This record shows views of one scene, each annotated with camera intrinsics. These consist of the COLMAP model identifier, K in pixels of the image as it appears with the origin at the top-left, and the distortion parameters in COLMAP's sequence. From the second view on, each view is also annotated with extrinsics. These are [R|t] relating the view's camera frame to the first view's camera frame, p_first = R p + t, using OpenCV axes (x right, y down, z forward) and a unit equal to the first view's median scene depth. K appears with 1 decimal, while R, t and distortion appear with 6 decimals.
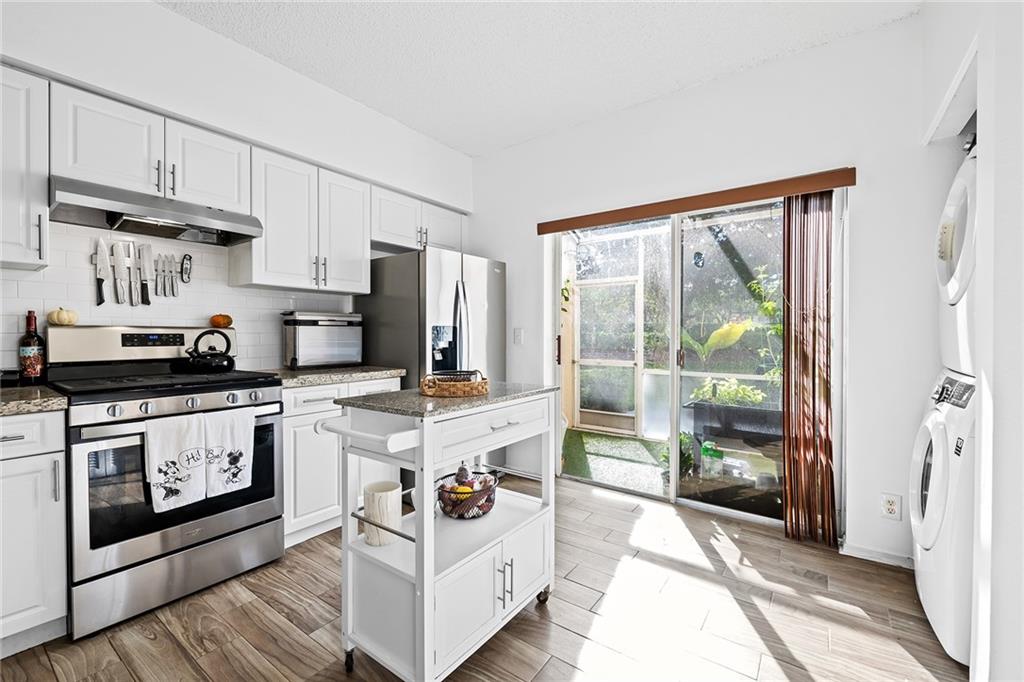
lens RADIAL K [[422.9, 0, 509.5], [0, 422.9, 335.2], [0, 0, 1]] dist [0.000602, -0.003897]
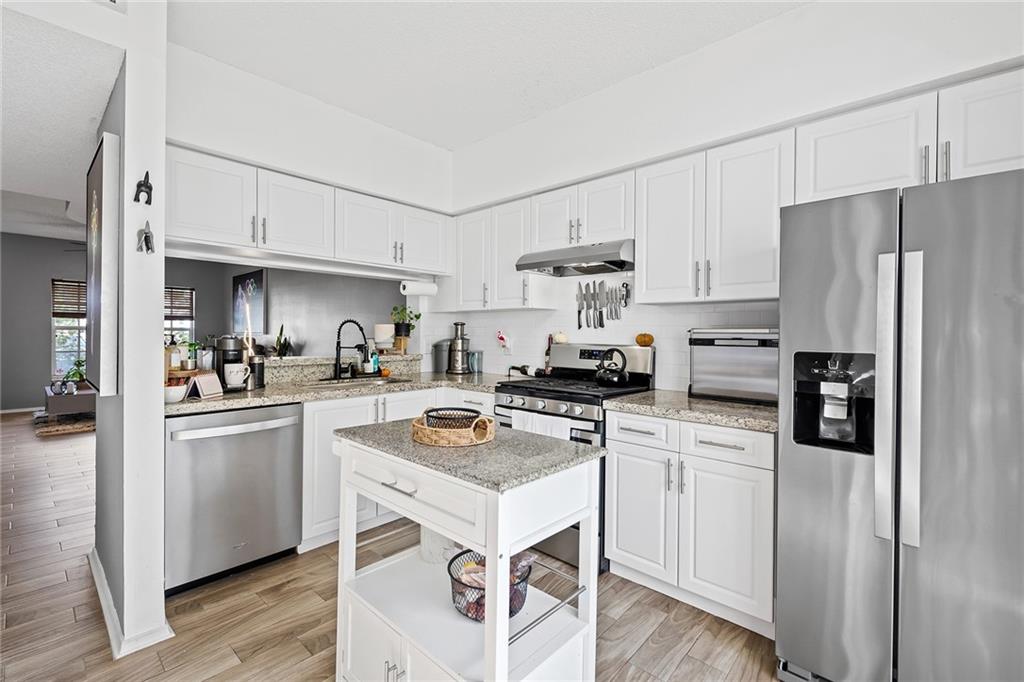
lens RADIAL K [[445.5, 0, 511.4], [0, 445.5, 335.0], [0, 0, 1]] dist [0.001662, -0.000356]
pose [[-0.101519, 0.002720, -0.994830, 0.512236], [-0.013661, 0.999898, 0.004128, -0.049142], [0.994740, 0.014010, -0.101472, 0.845754]]
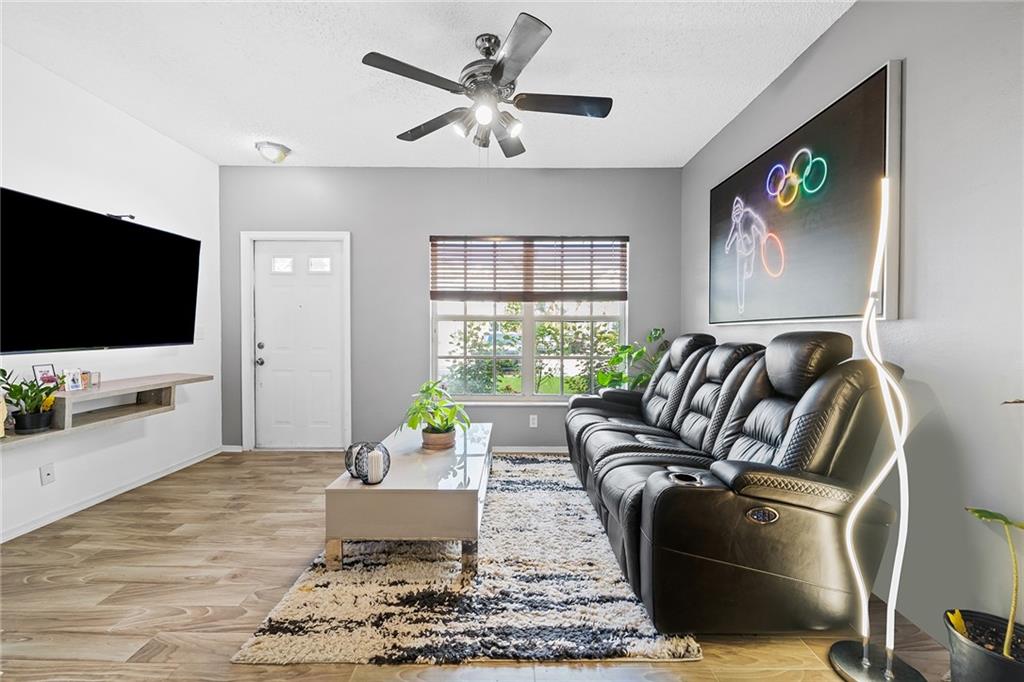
lens RADIAL K [[422.9, 0, 509.5], [0, 422.9, 335.2], [0, 0, 1]] dist [0.000602, -0.003897]
pose [[-0.804160, 0.004485, -0.594395, -1.437134], [-0.005643, 0.999869, 0.015179, 0.003689], [0.594386, 0.015561, -0.804030, -1.008072]]
